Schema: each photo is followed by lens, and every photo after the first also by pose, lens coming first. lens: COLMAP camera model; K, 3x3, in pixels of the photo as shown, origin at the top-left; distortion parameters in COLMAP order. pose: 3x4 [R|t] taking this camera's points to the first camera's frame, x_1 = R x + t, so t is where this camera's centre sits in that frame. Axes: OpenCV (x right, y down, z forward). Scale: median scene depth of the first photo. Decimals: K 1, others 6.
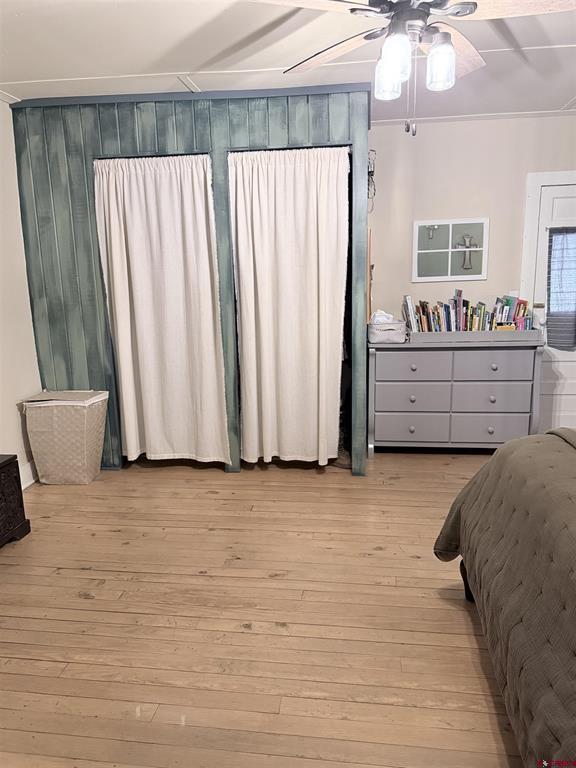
lens RADIAL K [[551.0, 0, 270.5], [0, 551.0, 379.9], [0, 0, 1]] dist [0.031951, -0.002161]
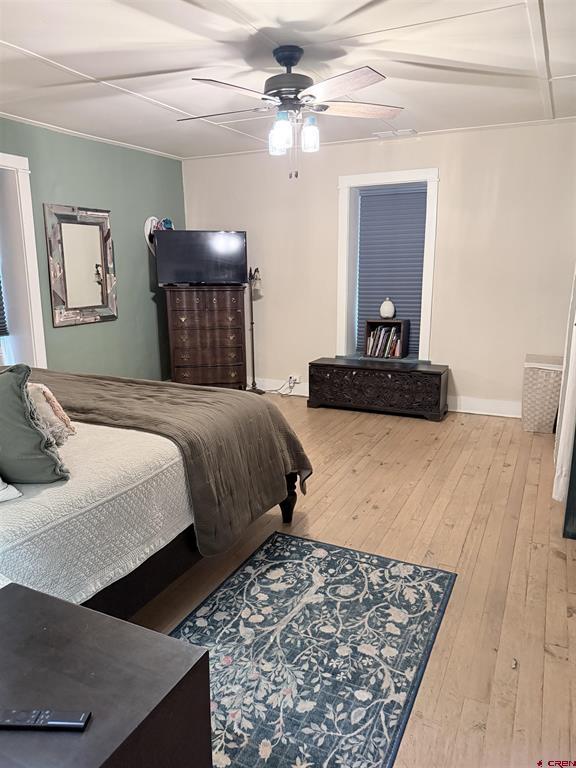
lens RADIAL K [[551.0, 0, 286.8], [0, 551.0, 384.1], [0, 0, 1]] dist [0.031951, -0.002161]
pose [[-0.300949, 0.238015, -0.923460, 1.400591], [-0.166400, 0.940391, 0.296608, -0.277206], [0.939010, 0.242928, -0.243404, 1.164054]]
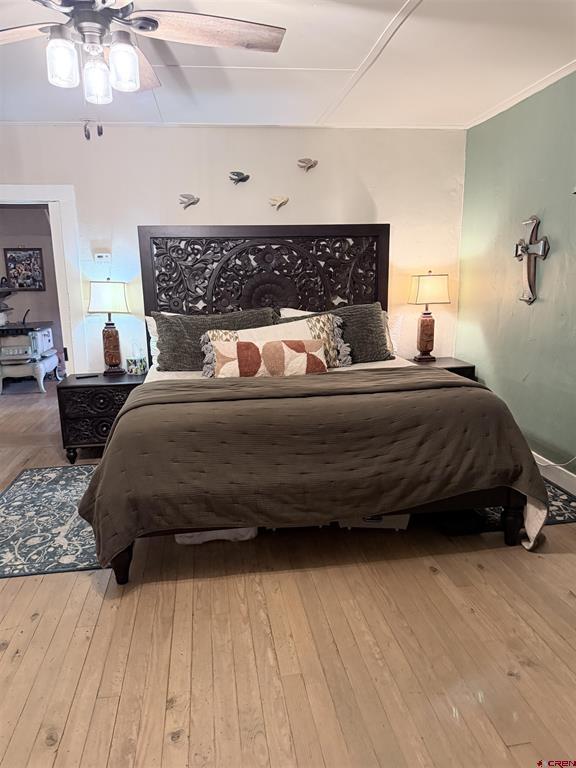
lens RADIAL K [[551.0, 0, 286.3], [0, 551.0, 384.0], [0, 0, 1]] dist [0.031951, -0.002161]
pose [[-0.290951, -0.162345, 0.942864, -0.658241], [0.209924, 0.950650, 0.228465, -0.150216], [-0.933424, 0.264401, -0.242512, 0.809687]]
